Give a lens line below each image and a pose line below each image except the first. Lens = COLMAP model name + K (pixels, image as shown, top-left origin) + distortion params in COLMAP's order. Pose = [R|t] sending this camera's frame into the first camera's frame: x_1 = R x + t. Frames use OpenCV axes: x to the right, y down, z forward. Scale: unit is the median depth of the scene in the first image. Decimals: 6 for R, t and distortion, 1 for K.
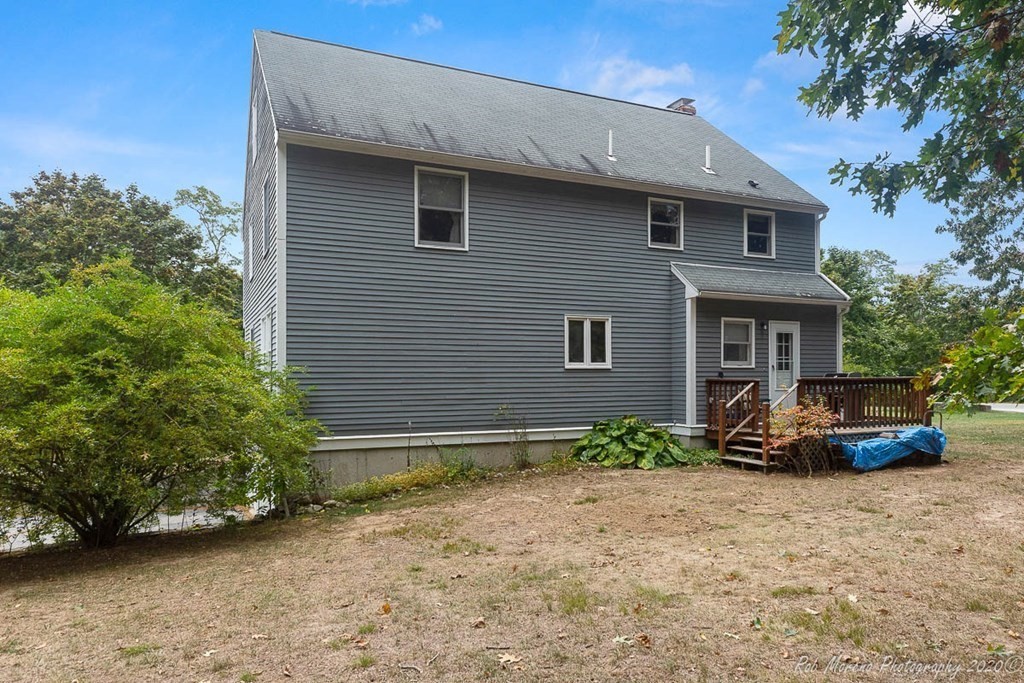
lens RADIAL K [[672.6, 0, 521.0], [0, 672.6, 364.1], [0, 0, 1]] dist [0.011137, -0.000108]
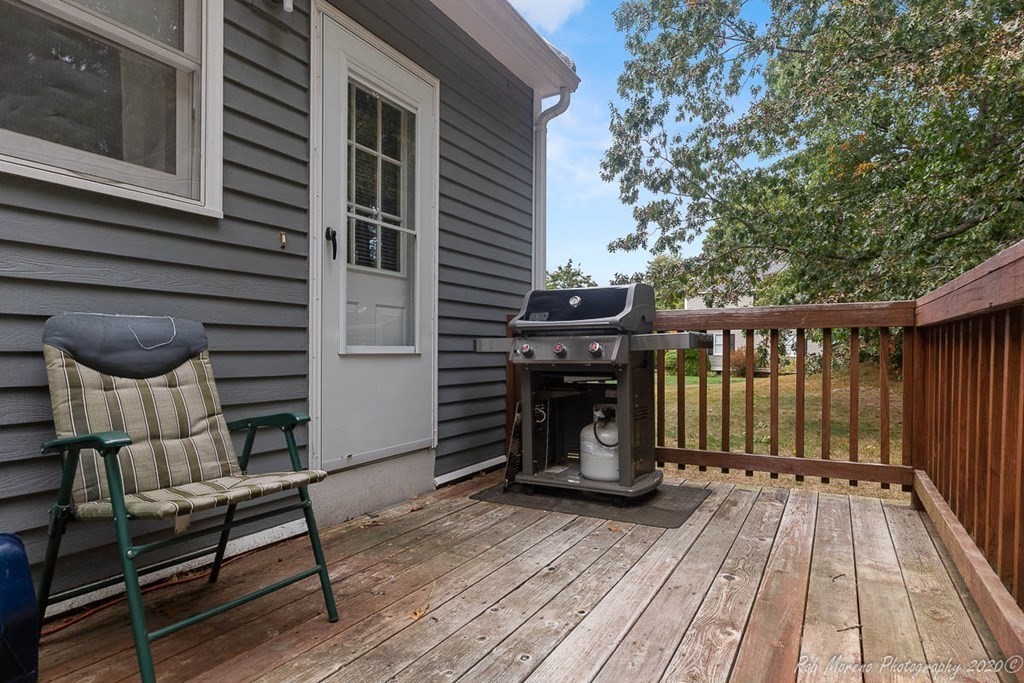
lens RADIAL K [[605.7, 0, 512.1], [0, 605.7, 346.2], [0, 0, 1]] dist [-0.004255, -0.000503]
pose [[0.820657, 0.007548, 0.571371, 0.396382], [-0.016154, 0.999820, 0.009994, 0.042905], [-0.571192, -0.017431, 0.820631, 1.029403]]
